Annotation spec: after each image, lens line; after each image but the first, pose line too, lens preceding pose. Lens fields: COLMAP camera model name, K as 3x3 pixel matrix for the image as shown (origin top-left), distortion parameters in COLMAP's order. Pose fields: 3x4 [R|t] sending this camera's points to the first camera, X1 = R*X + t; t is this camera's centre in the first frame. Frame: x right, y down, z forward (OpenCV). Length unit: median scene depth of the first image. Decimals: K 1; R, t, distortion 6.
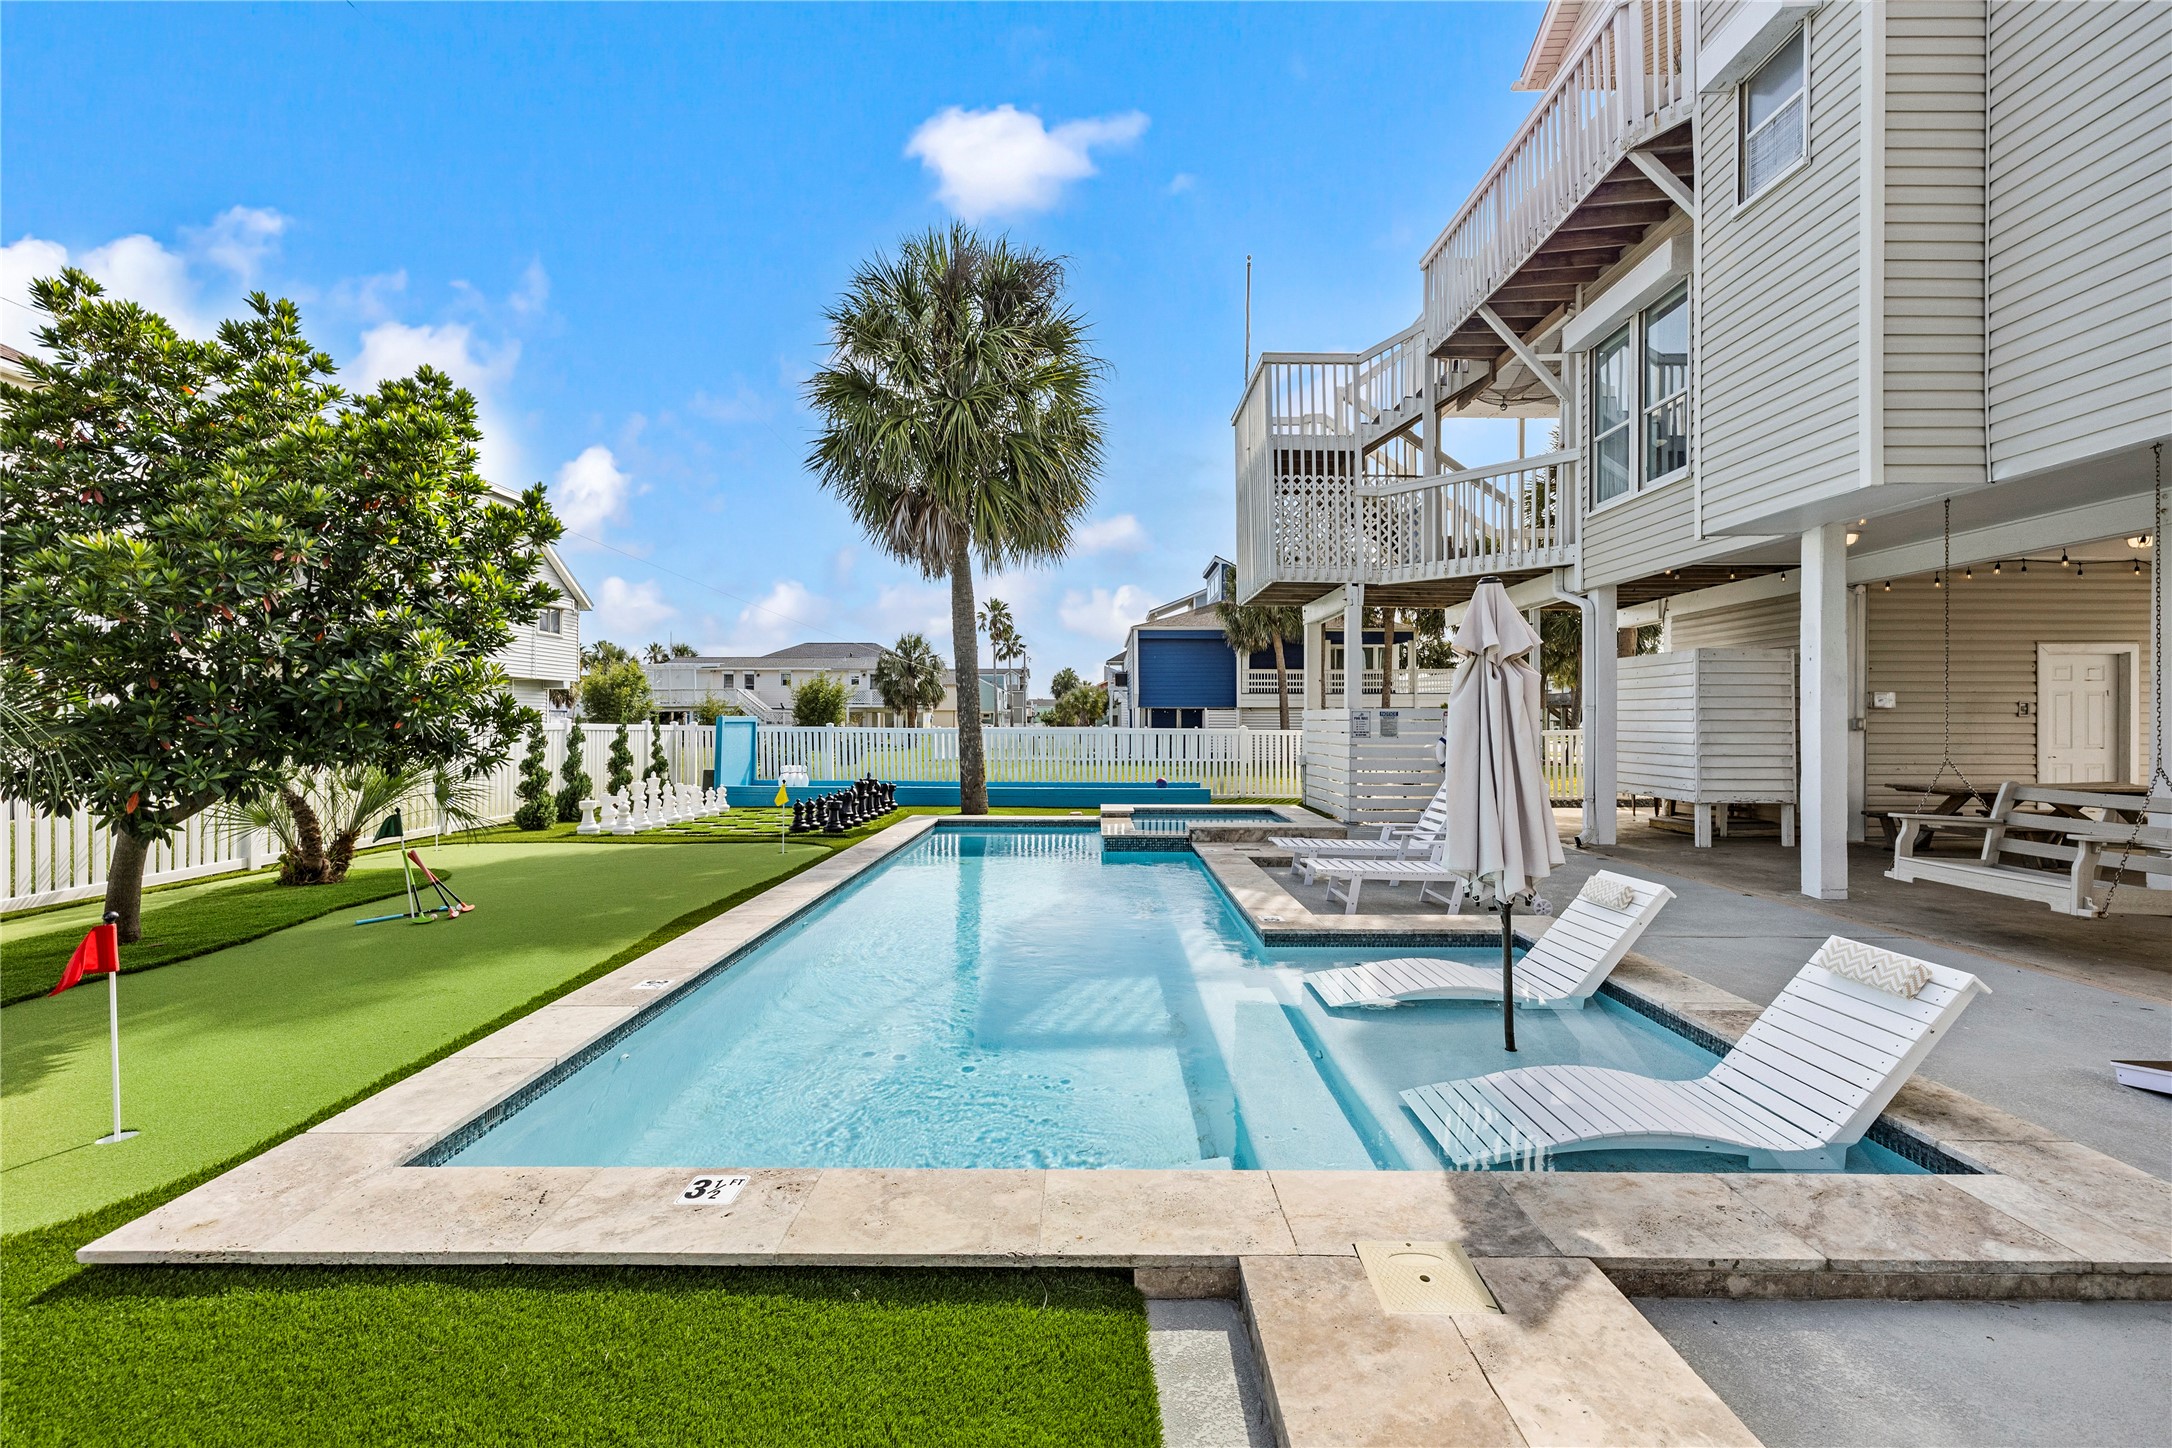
lens RADIAL K [[908.5, 0, 1089.4], [0, 908.5, 717.4], [0, 0, 1]] dist [0.000447, 0.000346]
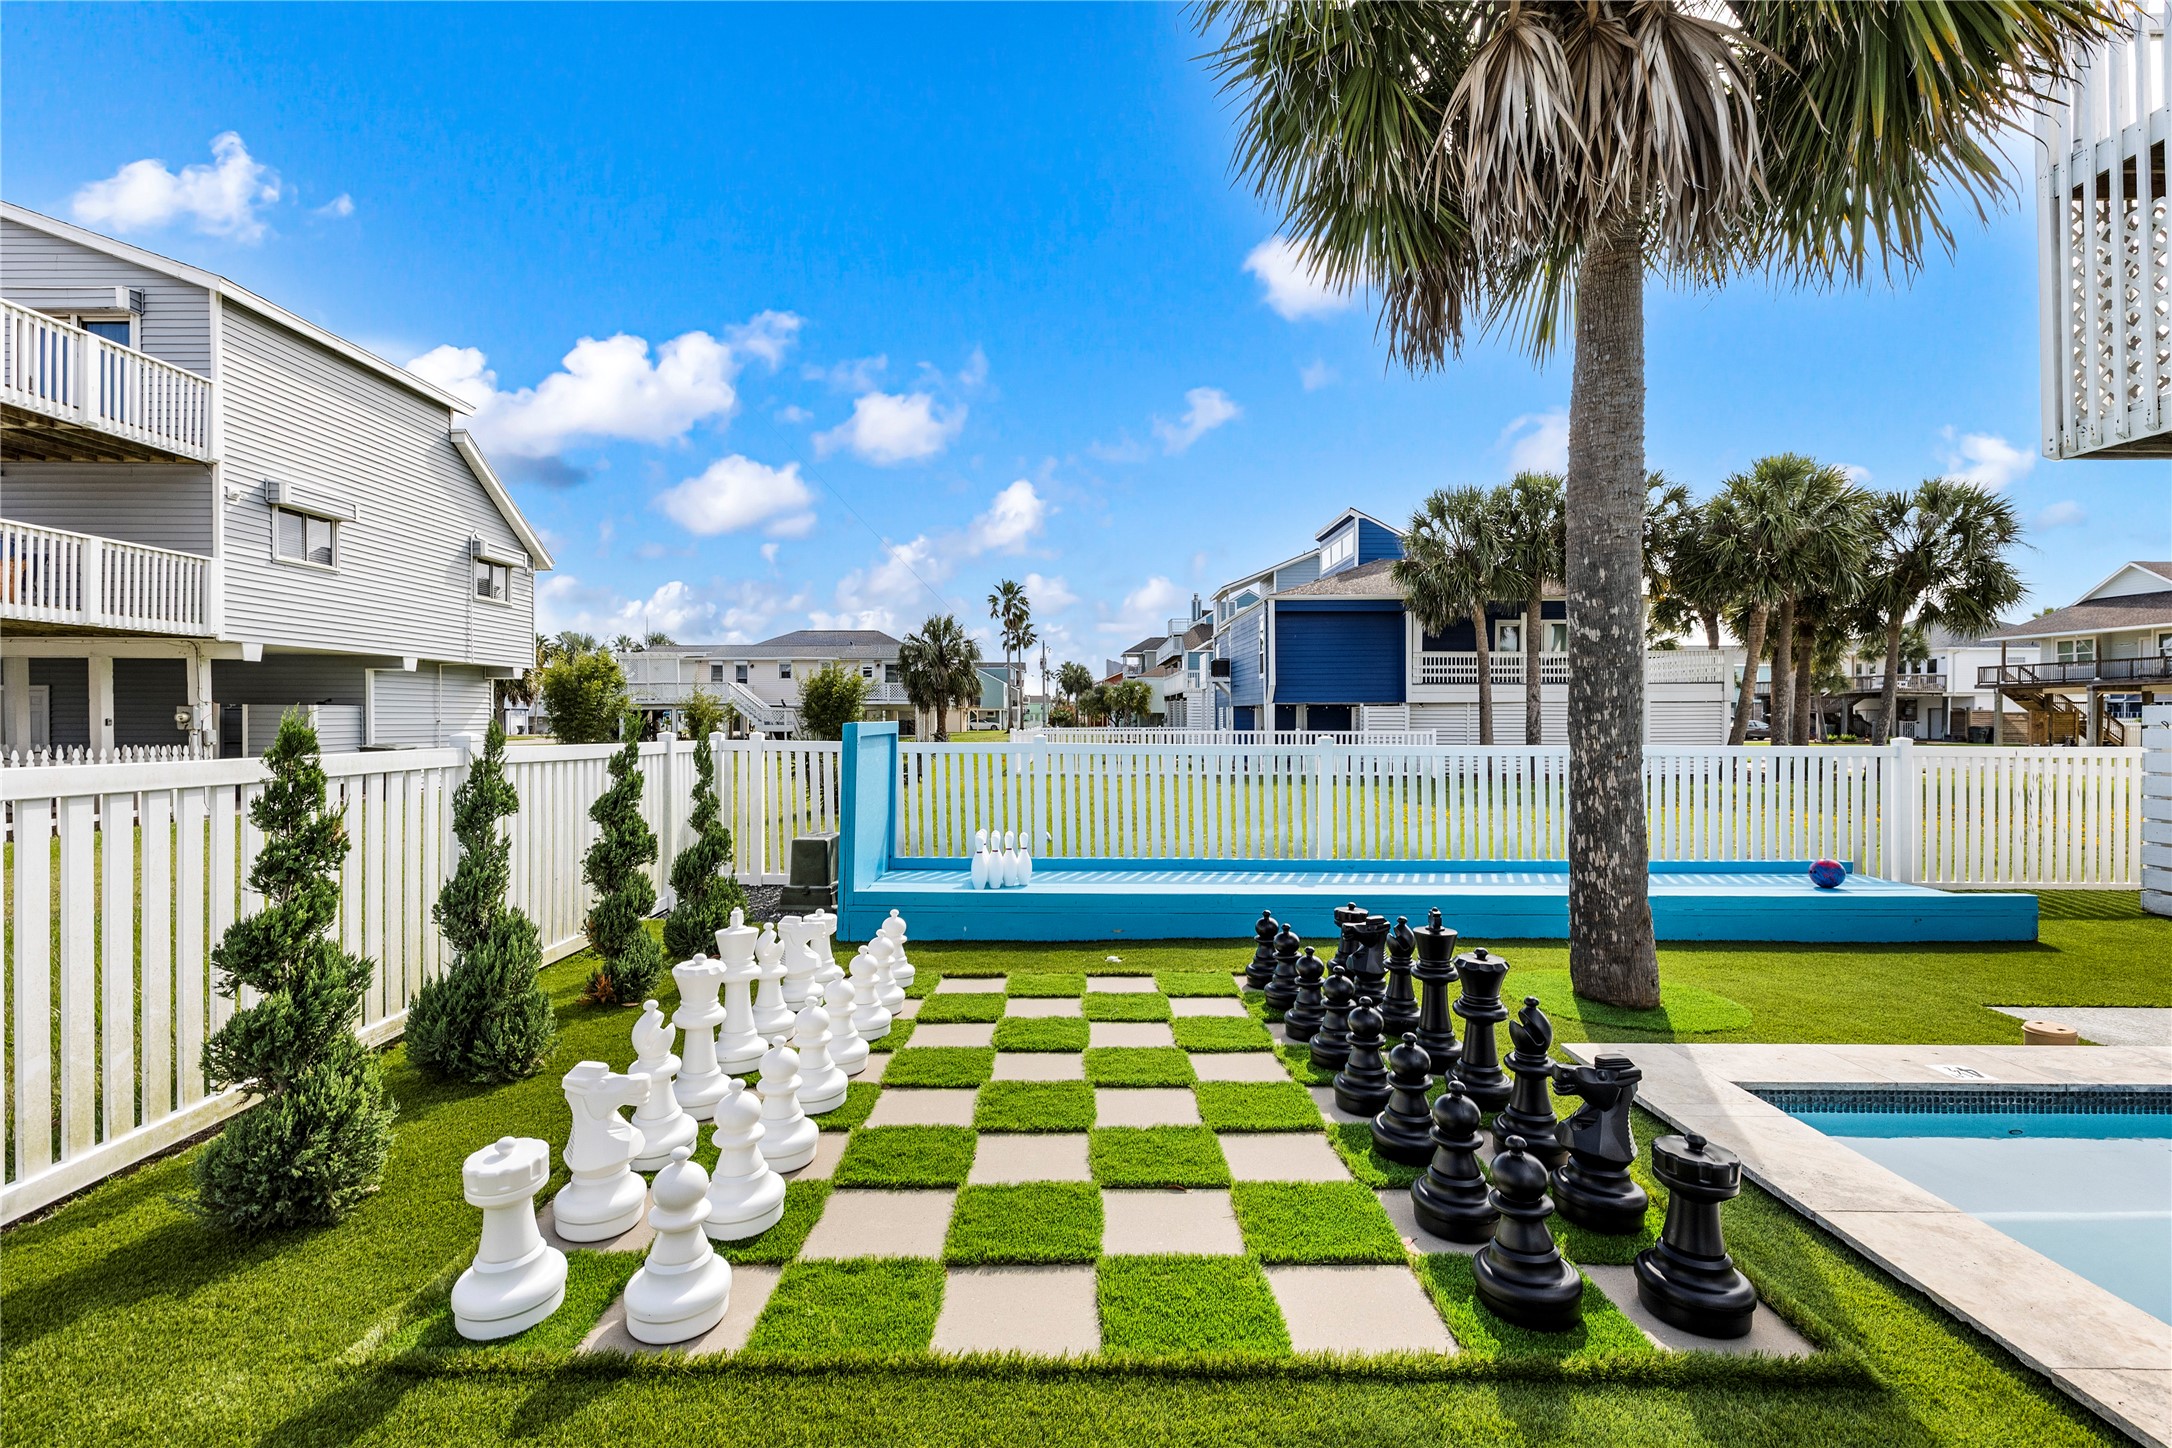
lens RADIAL K [[950.2, 0, 1073.2], [0, 950.2, 727.2], [0, 0, 1]] dist [-0.000151, 0.000309]
pose [[0.999993, -0.002297, -0.002843, -0.110951], [0.002335, 0.999908, 0.013390, -0.001810], [0.002812, -0.013397, 0.999906, 0.206335]]
